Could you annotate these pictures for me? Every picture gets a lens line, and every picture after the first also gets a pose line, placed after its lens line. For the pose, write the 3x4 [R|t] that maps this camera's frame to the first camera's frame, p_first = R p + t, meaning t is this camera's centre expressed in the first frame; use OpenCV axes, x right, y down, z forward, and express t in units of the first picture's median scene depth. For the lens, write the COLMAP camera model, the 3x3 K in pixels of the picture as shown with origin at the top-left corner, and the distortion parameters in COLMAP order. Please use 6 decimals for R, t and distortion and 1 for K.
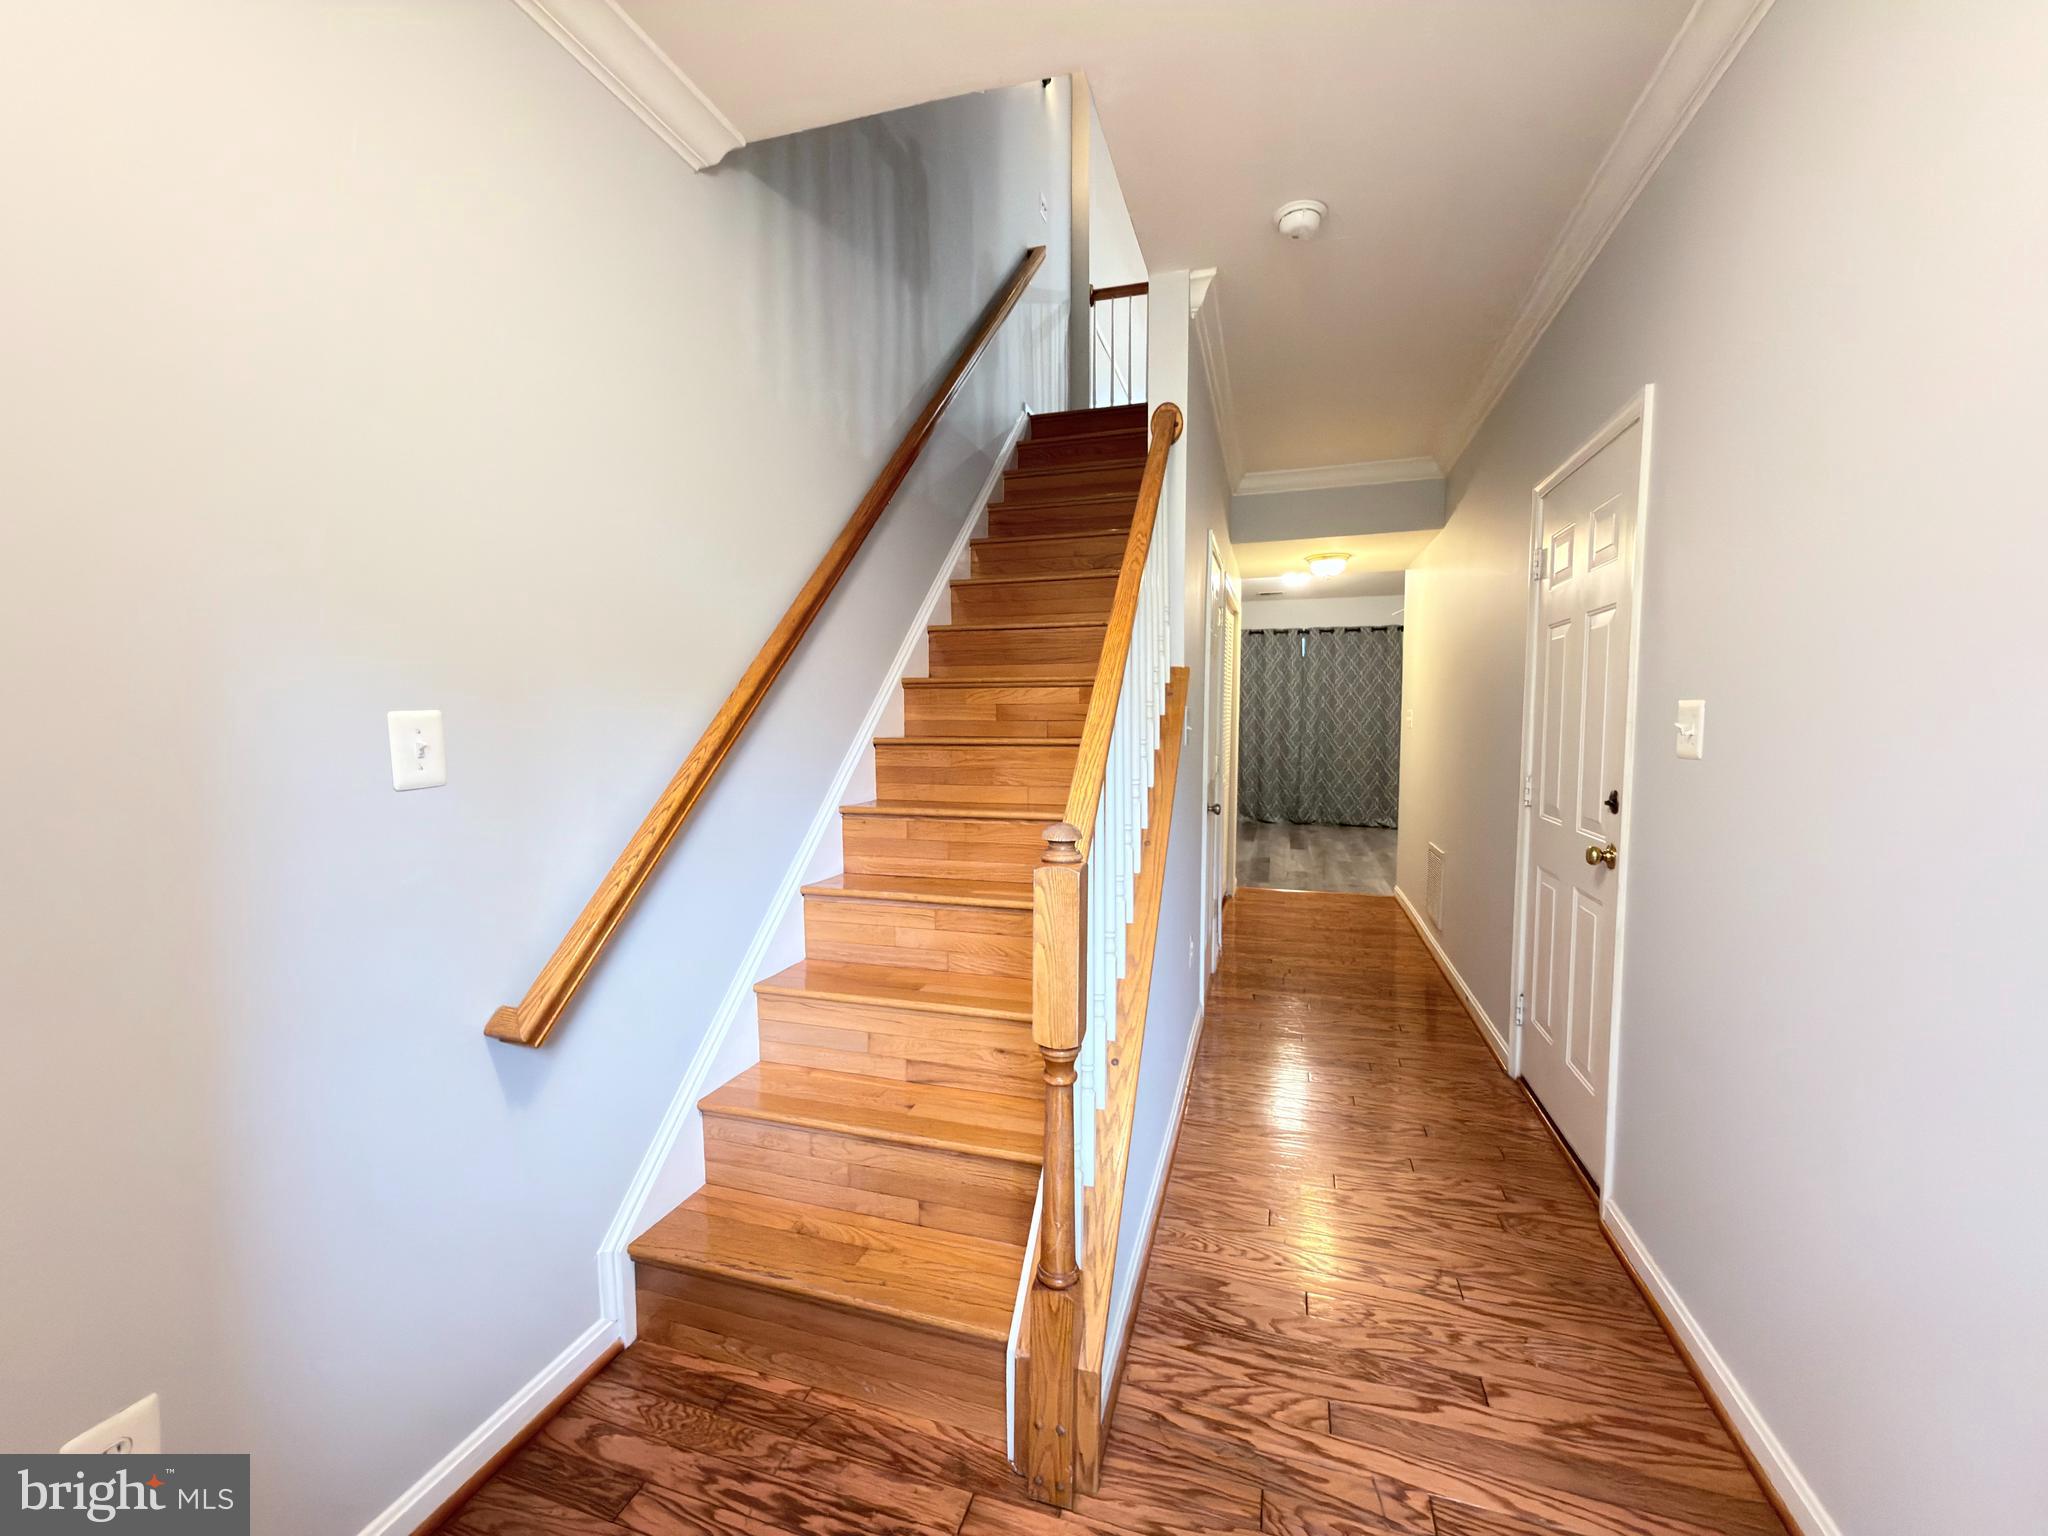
lens RADIAL K [[818.1, 0, 1022.7], [0, 818.1, 768.4], [0, 0, 1]] dist [0.002716, -0.000423]
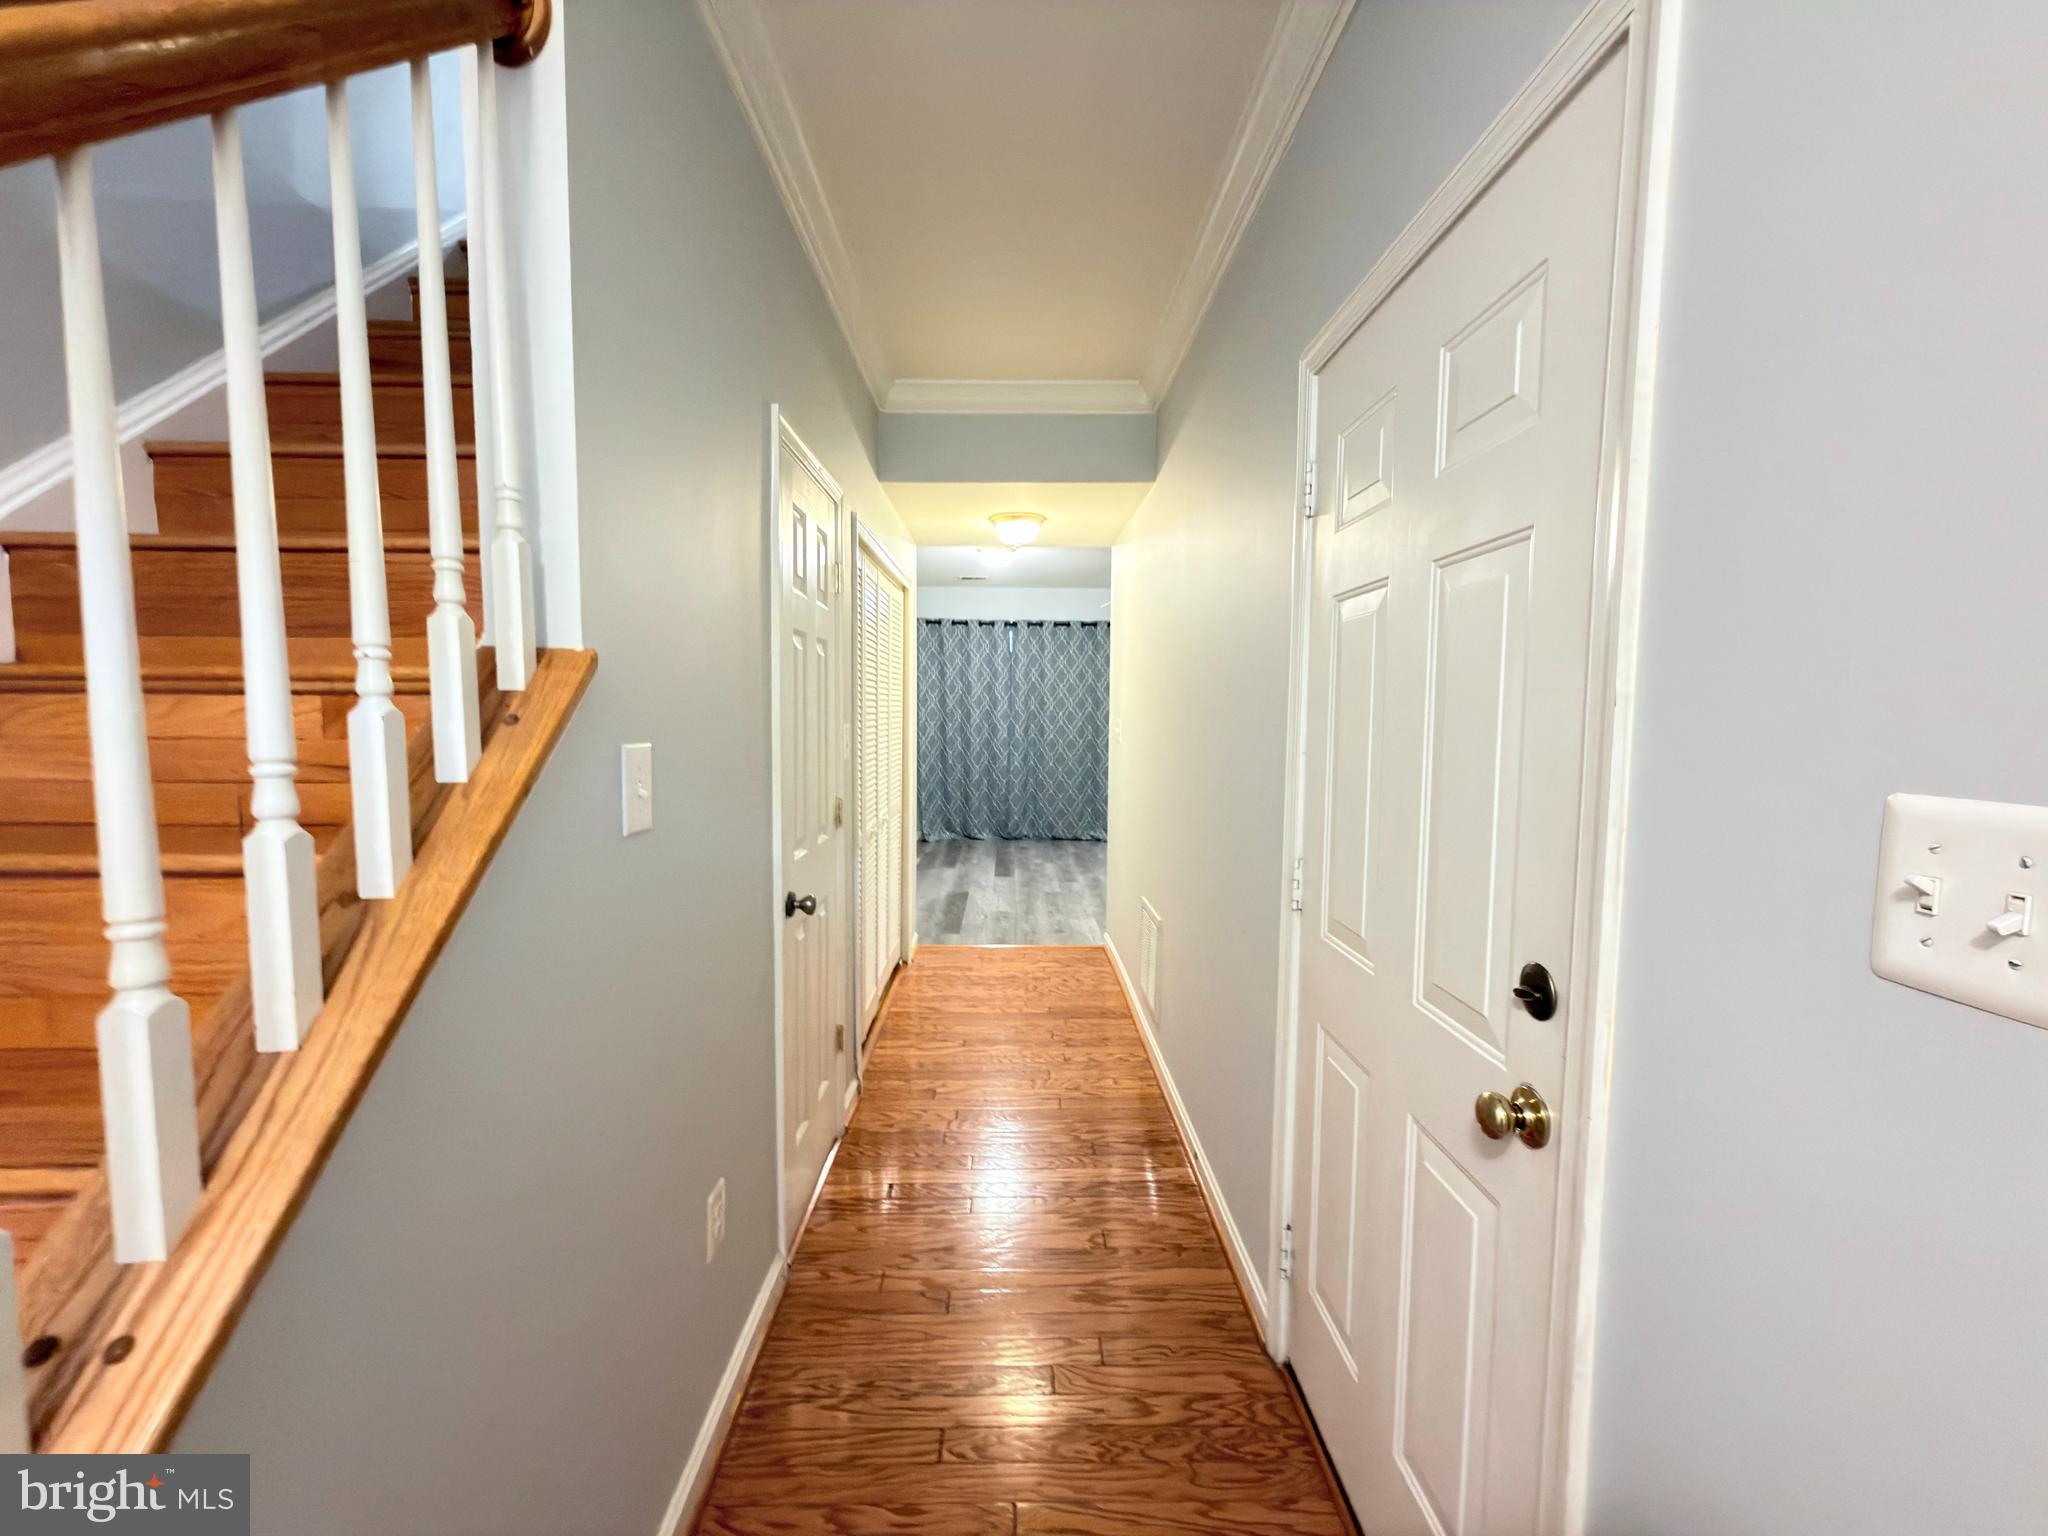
lens RADIAL K [[818.1, 0, 1025.8], [0, 818.1, 772.5], [0, 0, 1]] dist [0.002716, -0.000423]
pose [[0.948141, -0.015999, 0.317448, 0.085739], [0.012096, 0.999825, 0.014263, -0.021207], [-0.317621, -0.009683, 0.948168, 0.174244]]
